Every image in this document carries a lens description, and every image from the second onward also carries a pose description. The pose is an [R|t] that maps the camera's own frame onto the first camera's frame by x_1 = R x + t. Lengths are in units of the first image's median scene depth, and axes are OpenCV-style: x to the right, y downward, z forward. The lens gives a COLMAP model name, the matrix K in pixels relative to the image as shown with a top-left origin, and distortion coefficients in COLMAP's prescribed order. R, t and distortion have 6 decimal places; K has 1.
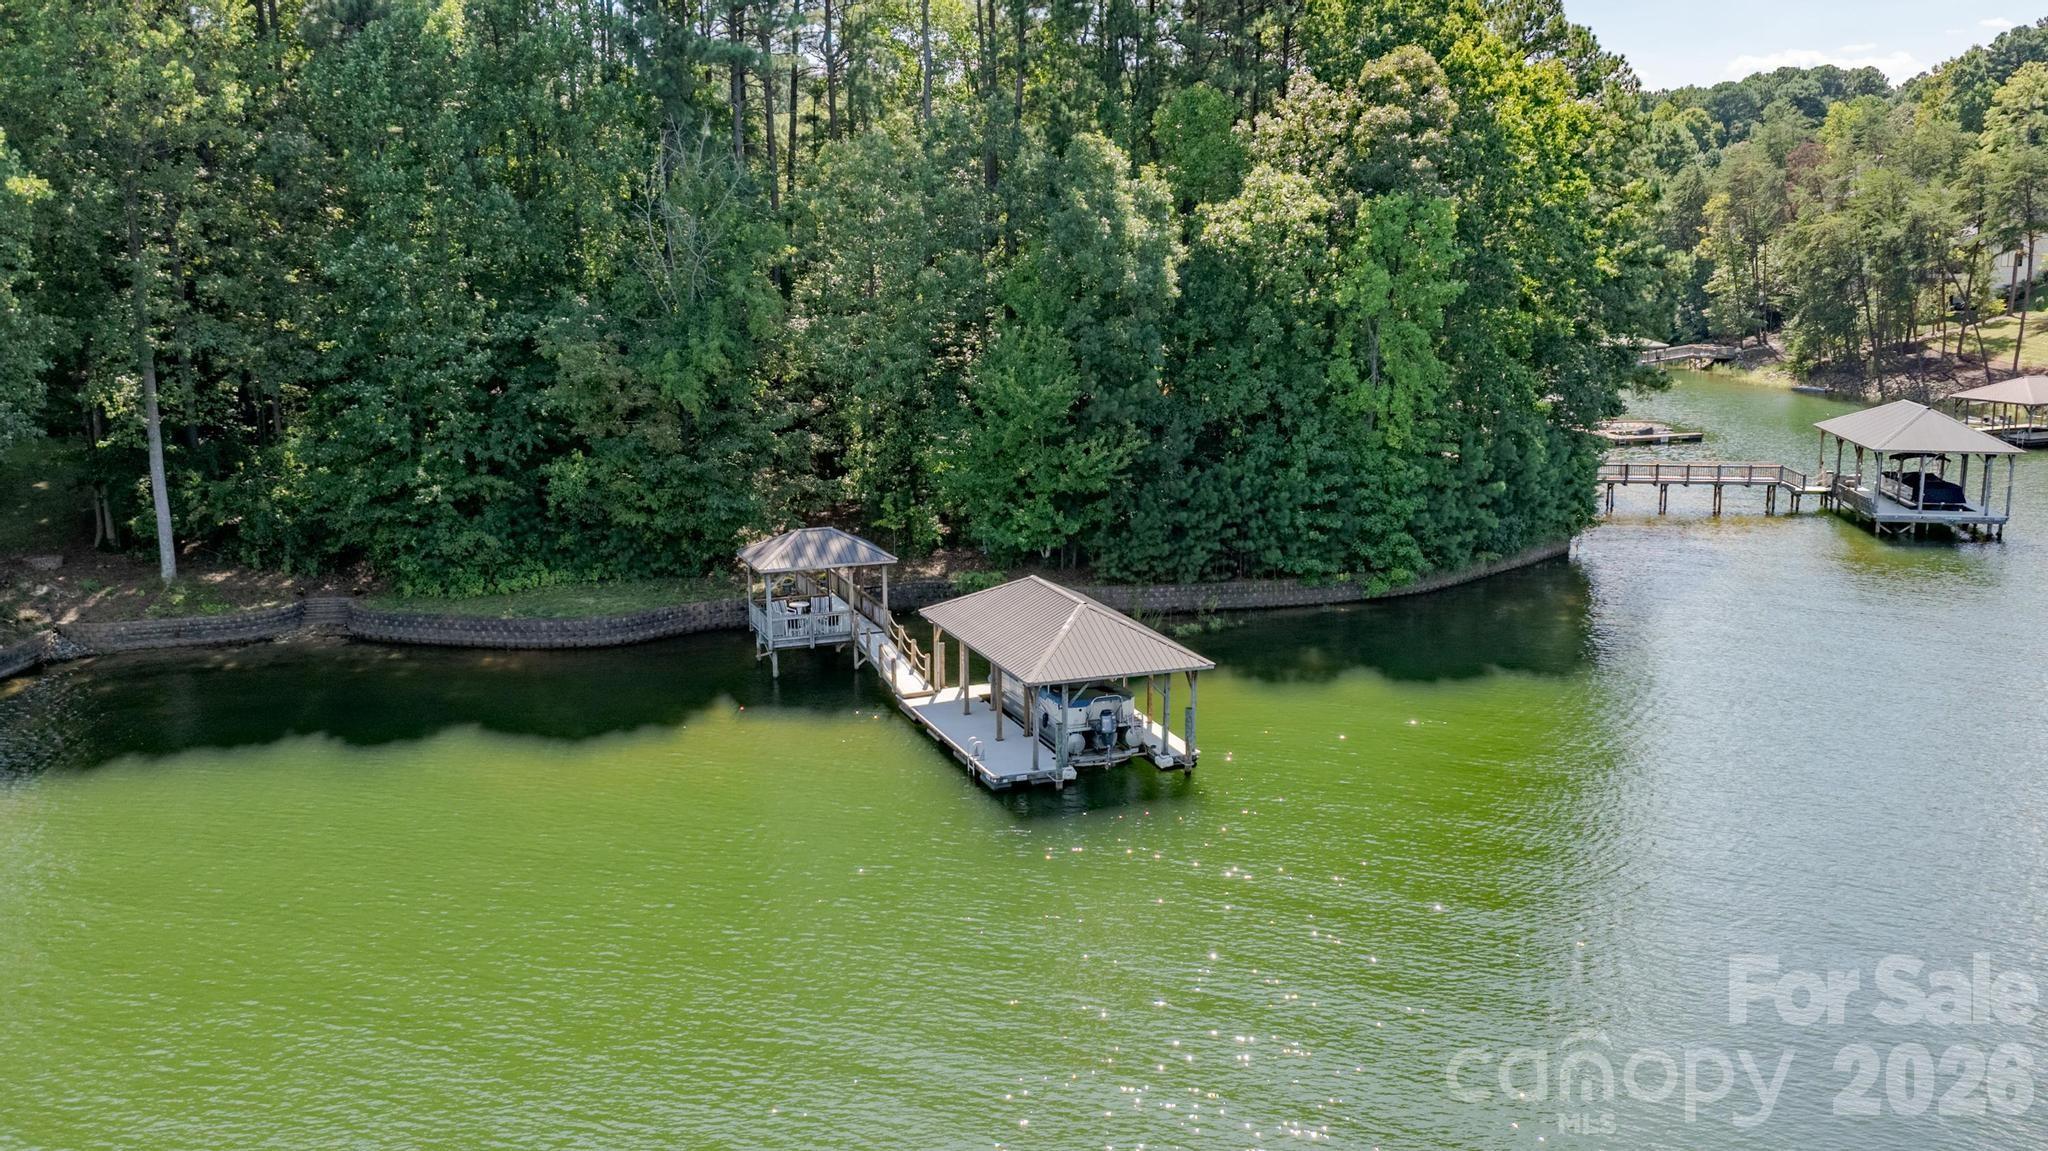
lens RADIAL K [[1561.0, 0, 1024.0], [0, 1561.0, 575.5], [0, 0, 1]] dist [0.006765, -0.007825]
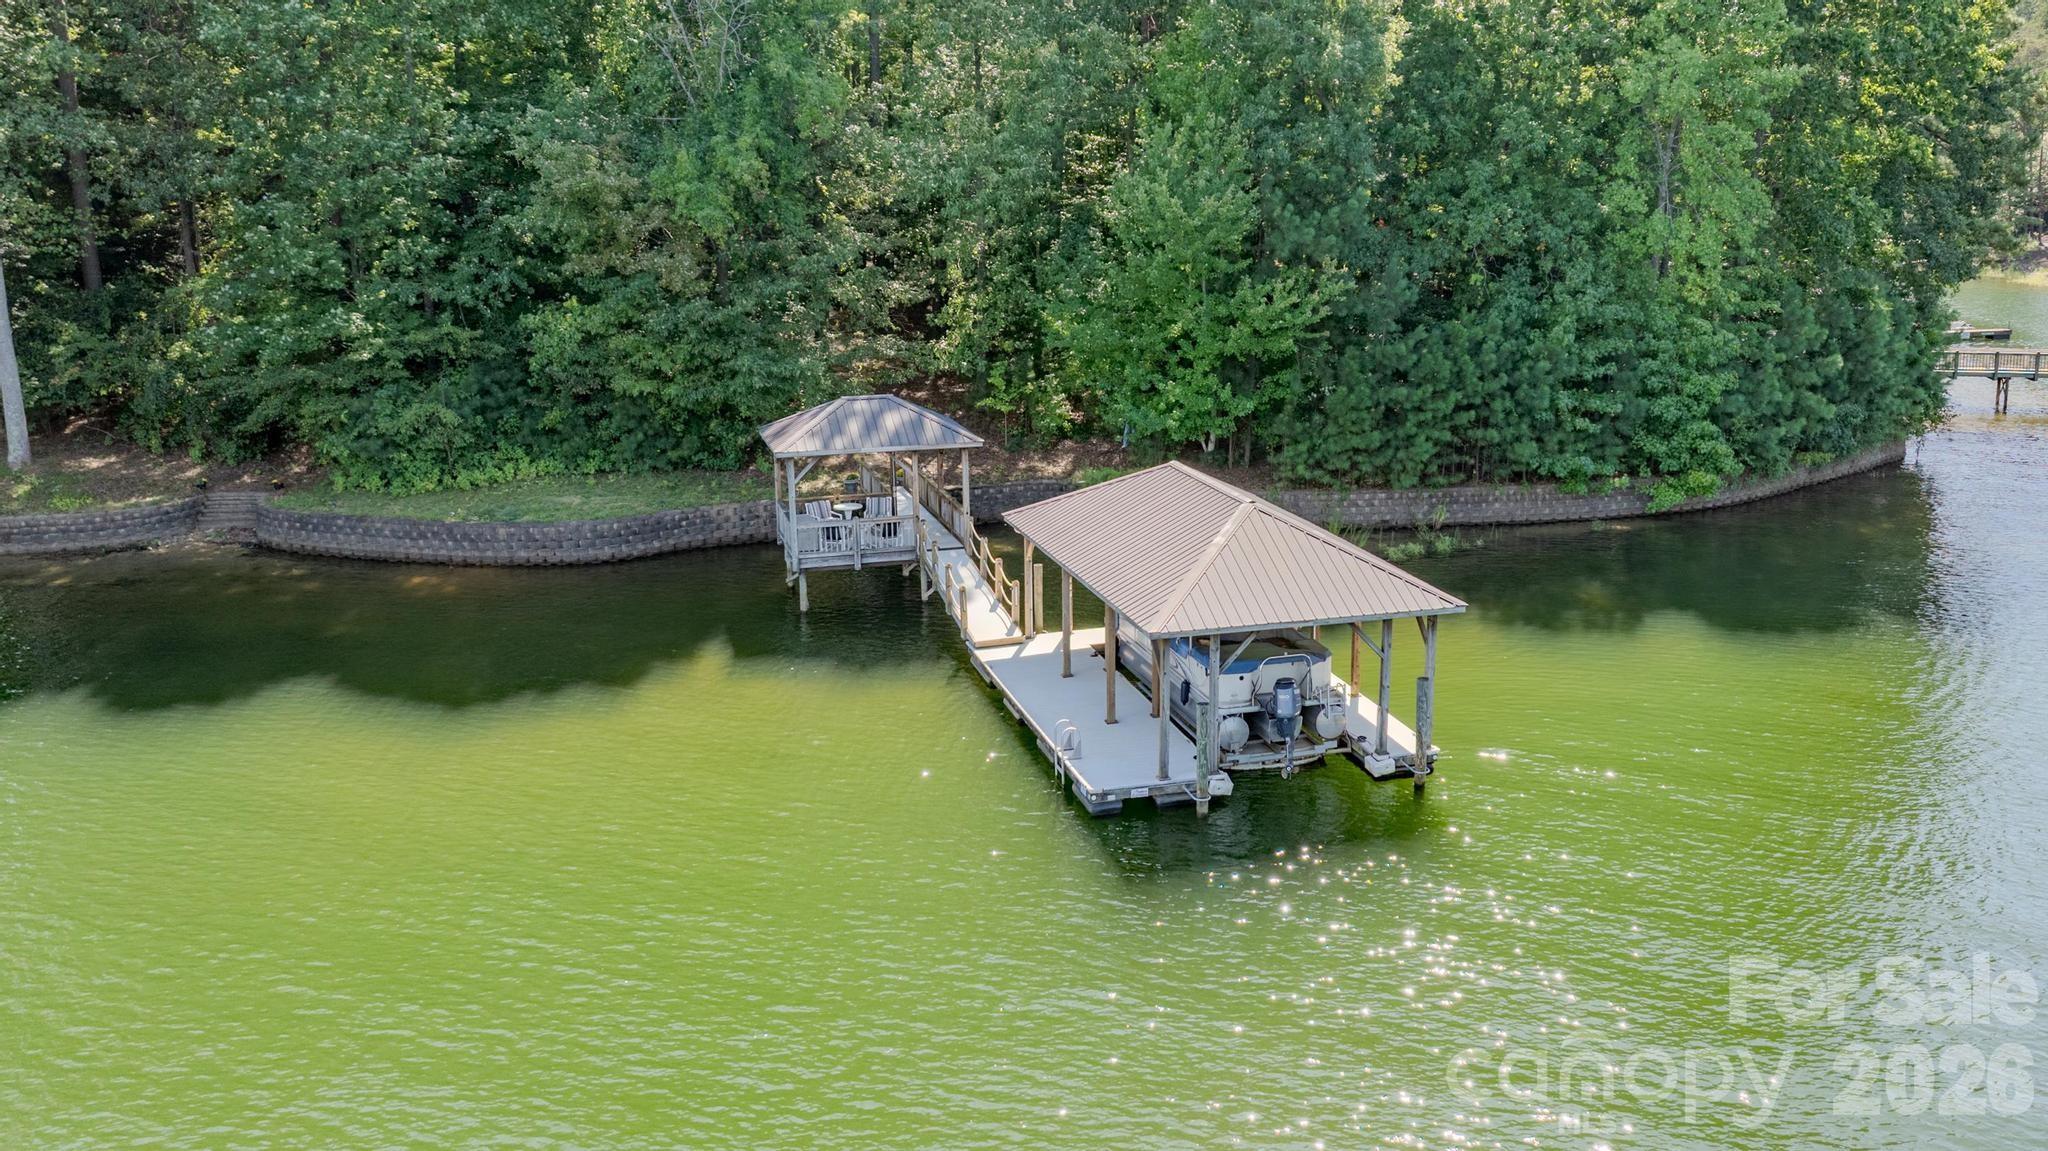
lens RADIAL K [[1477.0, 0, 1155.7], [0, 1477.0, 584.4], [0, 0, 1]] dist [0.032699, -0.001467]
pose [[0.999101, 0.014556, -0.039814, 0.018312], [-0.012398, 0.998468, 0.053918, 0.014412], [0.040538, -0.053376, 0.997751, 0.314505]]
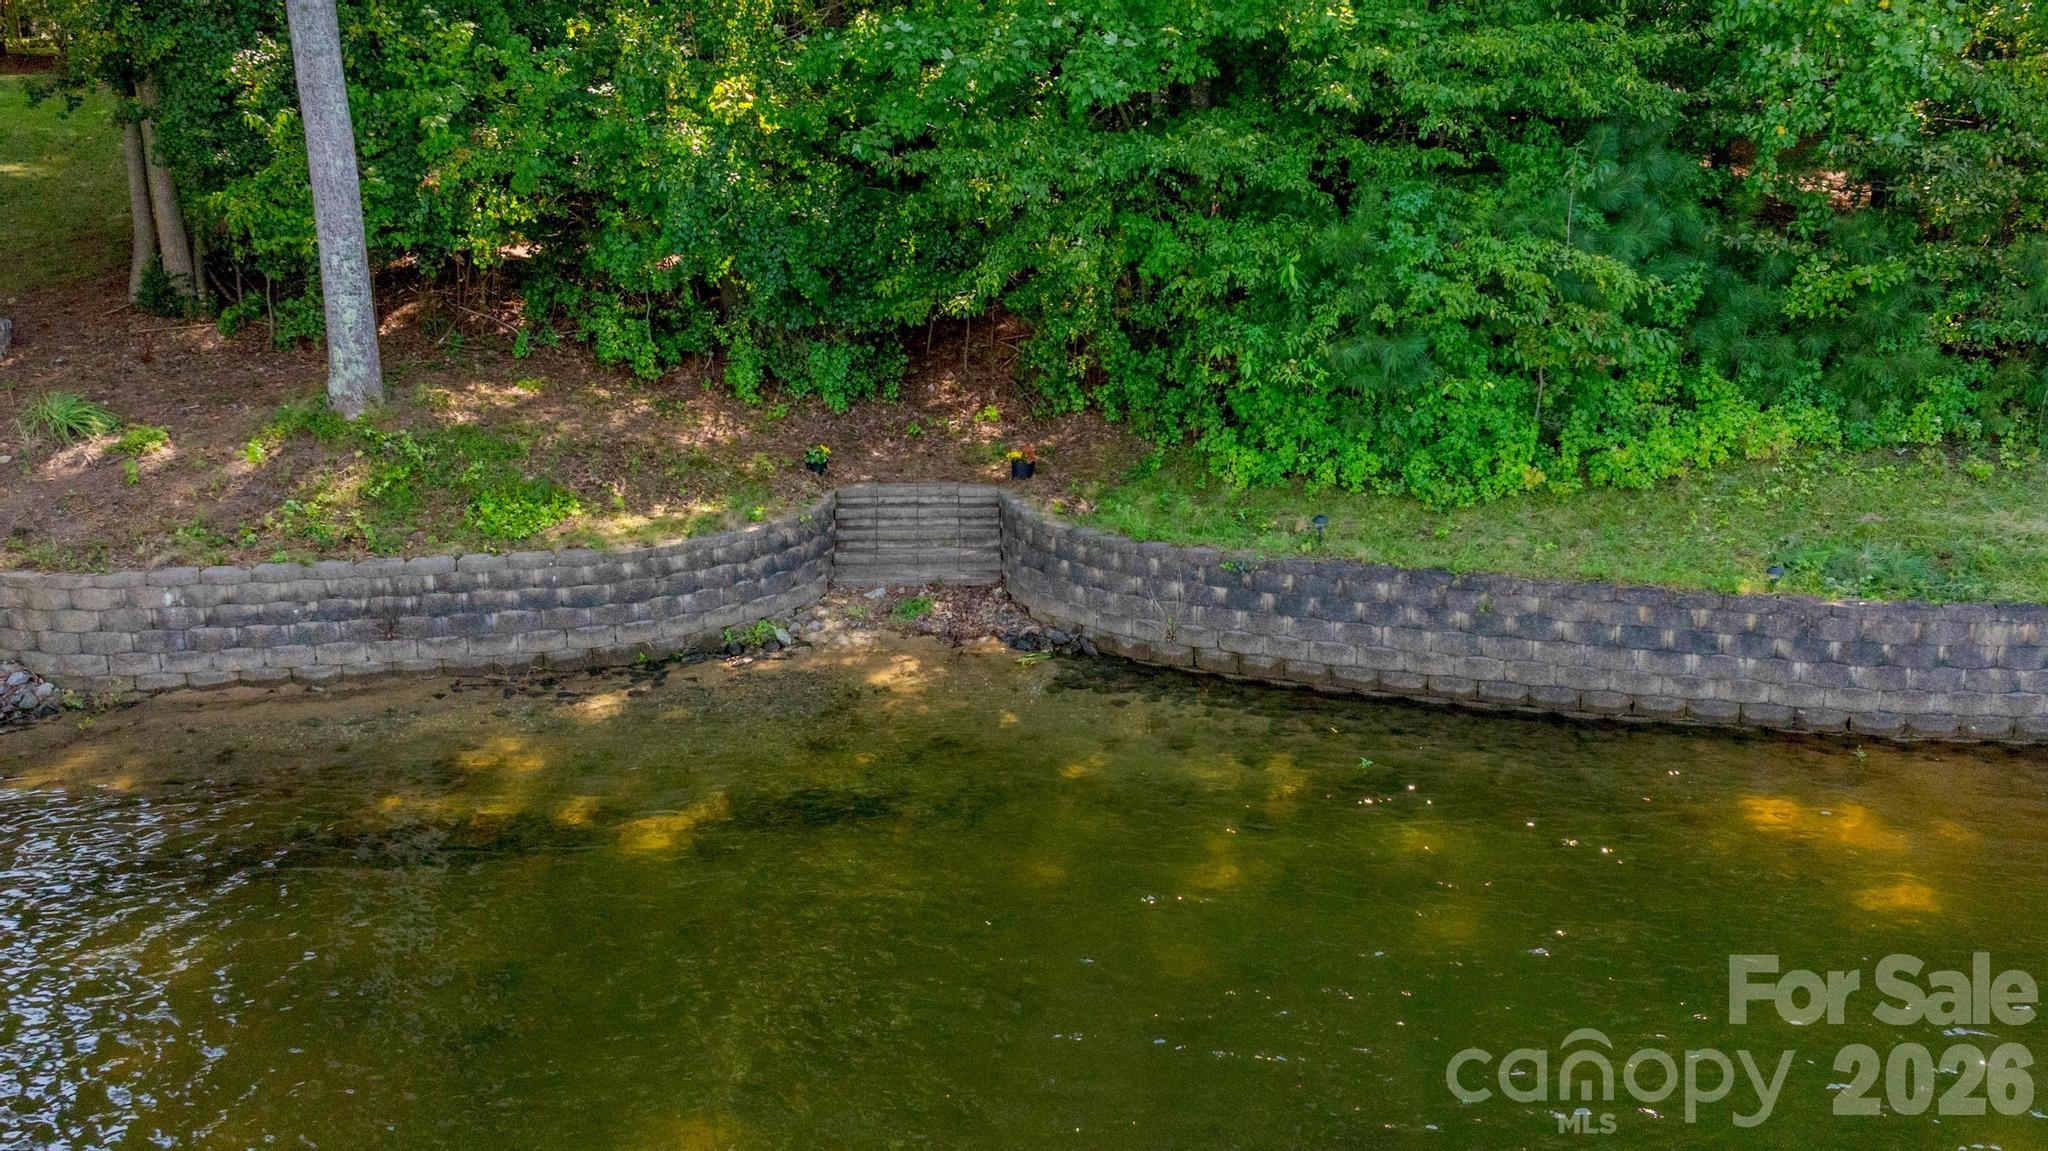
lens RADIAL K [[1454.5, 0, 1024.0], [0, 1454.5, 575.5], [0, 0, 1]] dist [-0.025116, -0.002126]
pose [[0.996947, 0.029293, -0.072373, -0.415968], [-0.024273, 0.997301, 0.069289, 0.012048], [0.074207, -0.067321, 0.994968, 0.763434]]
